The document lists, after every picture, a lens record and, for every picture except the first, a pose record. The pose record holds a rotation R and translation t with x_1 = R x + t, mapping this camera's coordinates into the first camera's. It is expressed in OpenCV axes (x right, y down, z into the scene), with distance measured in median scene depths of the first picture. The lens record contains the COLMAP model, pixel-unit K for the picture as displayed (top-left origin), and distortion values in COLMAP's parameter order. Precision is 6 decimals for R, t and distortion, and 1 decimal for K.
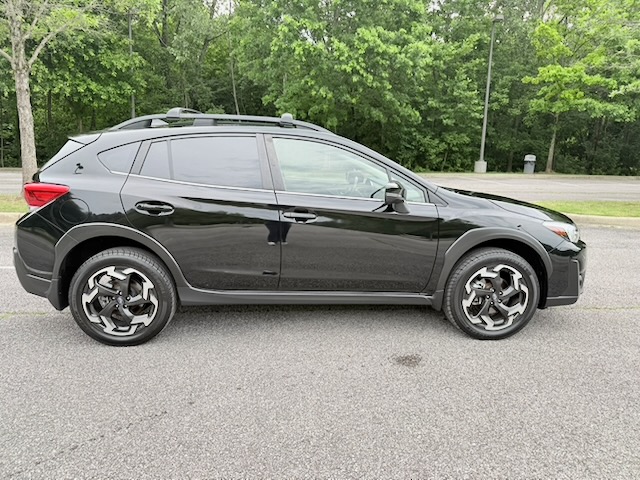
lens RADIAL K [[454.1, 0, 317.9], [0, 454.1, 242.9], [0, 0, 1]] dist [0.010476, -0.011965]
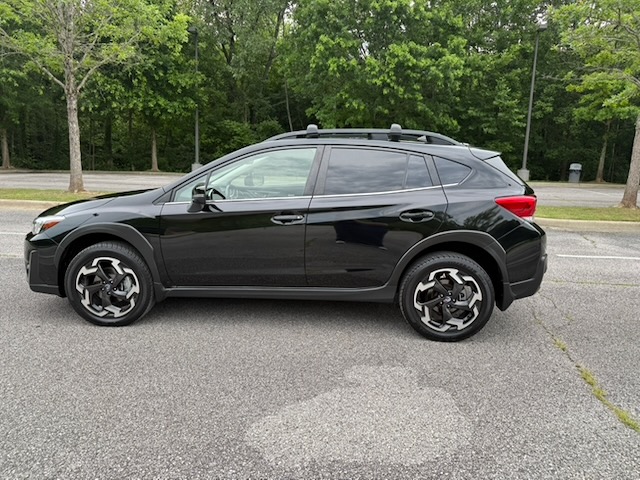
lens RADIAL K [[454.1, 0, 324.8], [0, 454.1, 239.5], [0, 0, 1]] dist [0.010476, -0.011965]
pose [[0.985077, 0.035179, -0.168482, 0.121672], [-0.039356, 0.998993, -0.021522, 0.014520], [0.167556, 0.027831, 0.985470, -0.061801]]
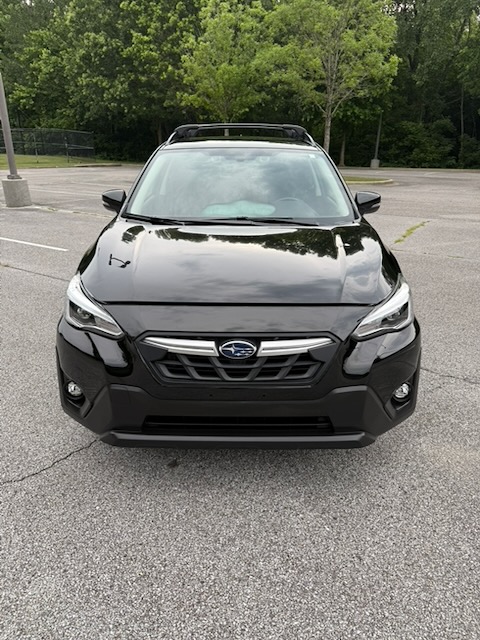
lens RADIAL K [[454.1, 0, 239.2], [0, 454.1, 320.5], [0, 0, 1]] dist [0.010476, -0.011965]
pose [[0.785175, 0.201167, -0.585689, 0.226941], [-0.111772, 0.976271, 0.185478, 0.102050], [0.609103, -0.080169, 0.789029, -0.488087]]
